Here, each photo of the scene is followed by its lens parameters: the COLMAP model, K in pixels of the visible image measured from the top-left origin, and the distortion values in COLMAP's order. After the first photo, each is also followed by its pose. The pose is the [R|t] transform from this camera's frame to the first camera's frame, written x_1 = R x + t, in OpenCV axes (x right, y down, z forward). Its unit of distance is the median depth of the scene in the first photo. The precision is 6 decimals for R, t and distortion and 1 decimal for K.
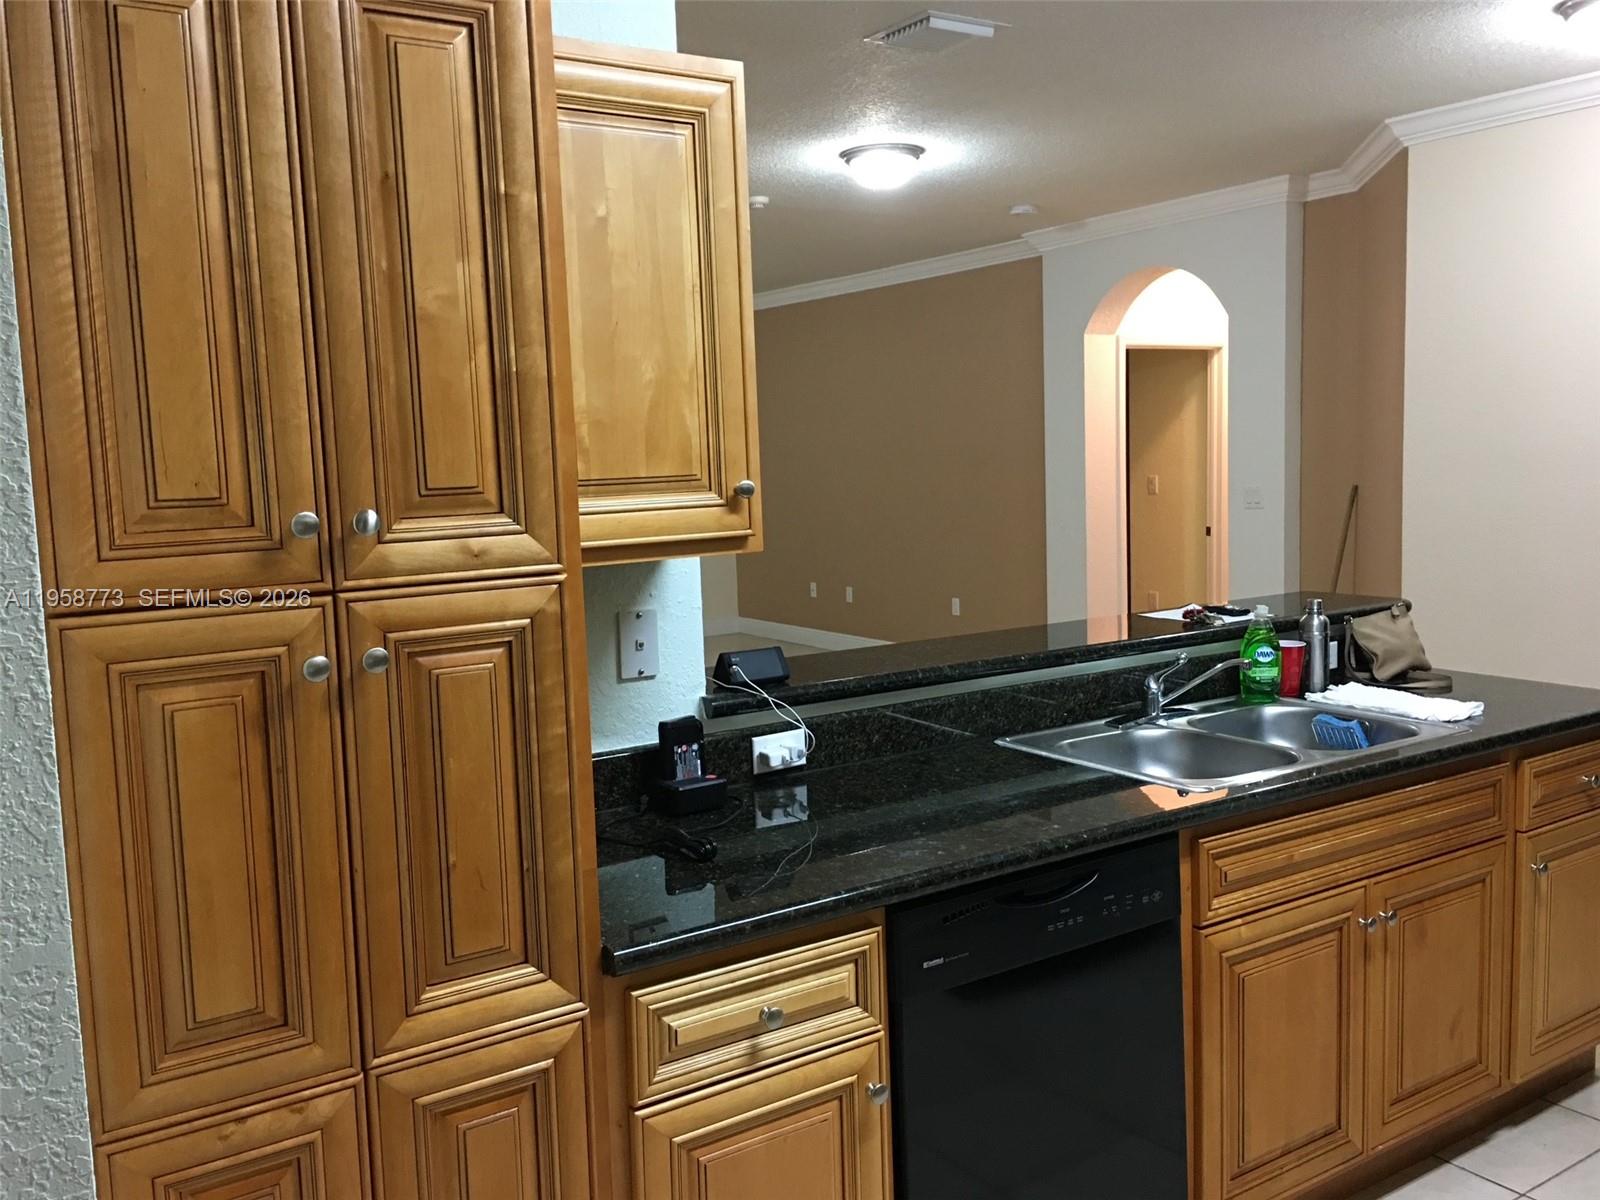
lens RADIAL K [[1349.9, 0, 802.9], [0, 1349.9, 599.9], [0, 0, 1]] dist [0.057862, -0.052216]
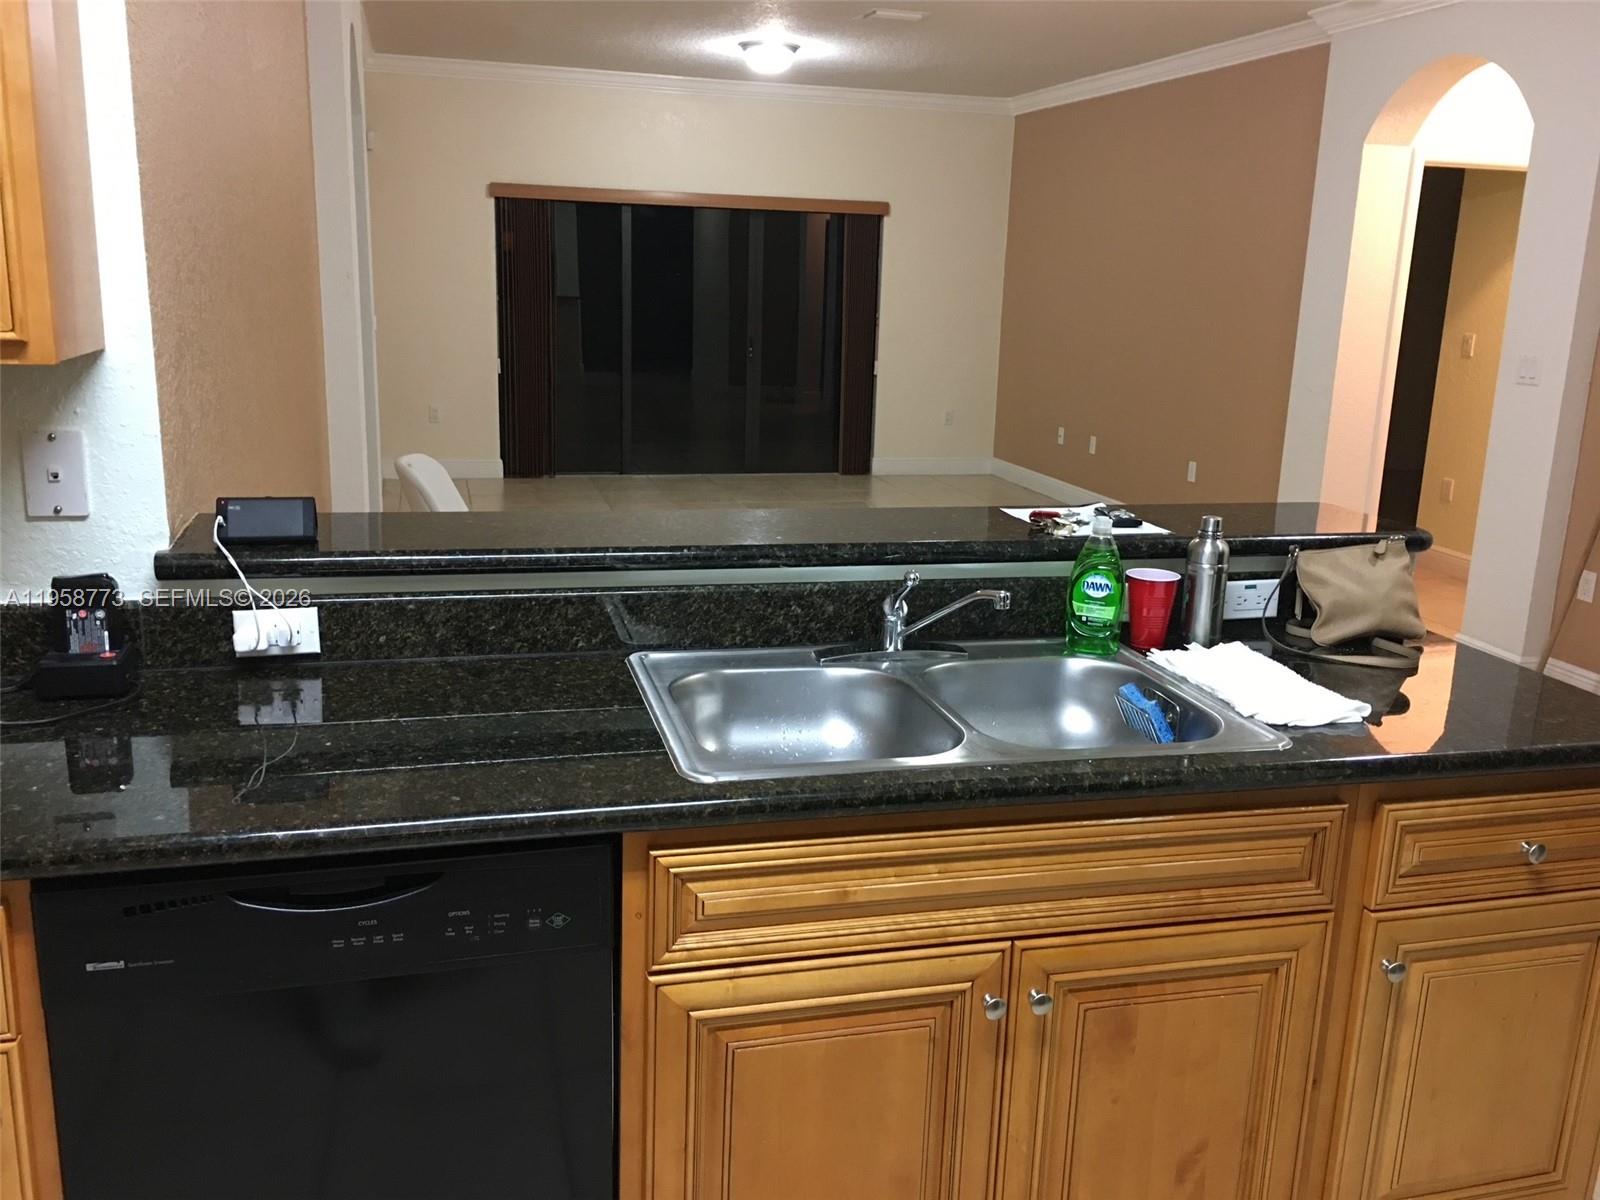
lens RADIAL K [[1349.9, 0, 798.9], [0, 1349.9, 590.7], [0, 0, 1]] dist [0.057862, -0.052216]
pose [[0.946852, 0.134565, -0.292171, 0.435984], [-0.097882, 0.985751, 0.136798, -0.042299], [0.306416, -0.100929, 0.946532, 0.314919]]
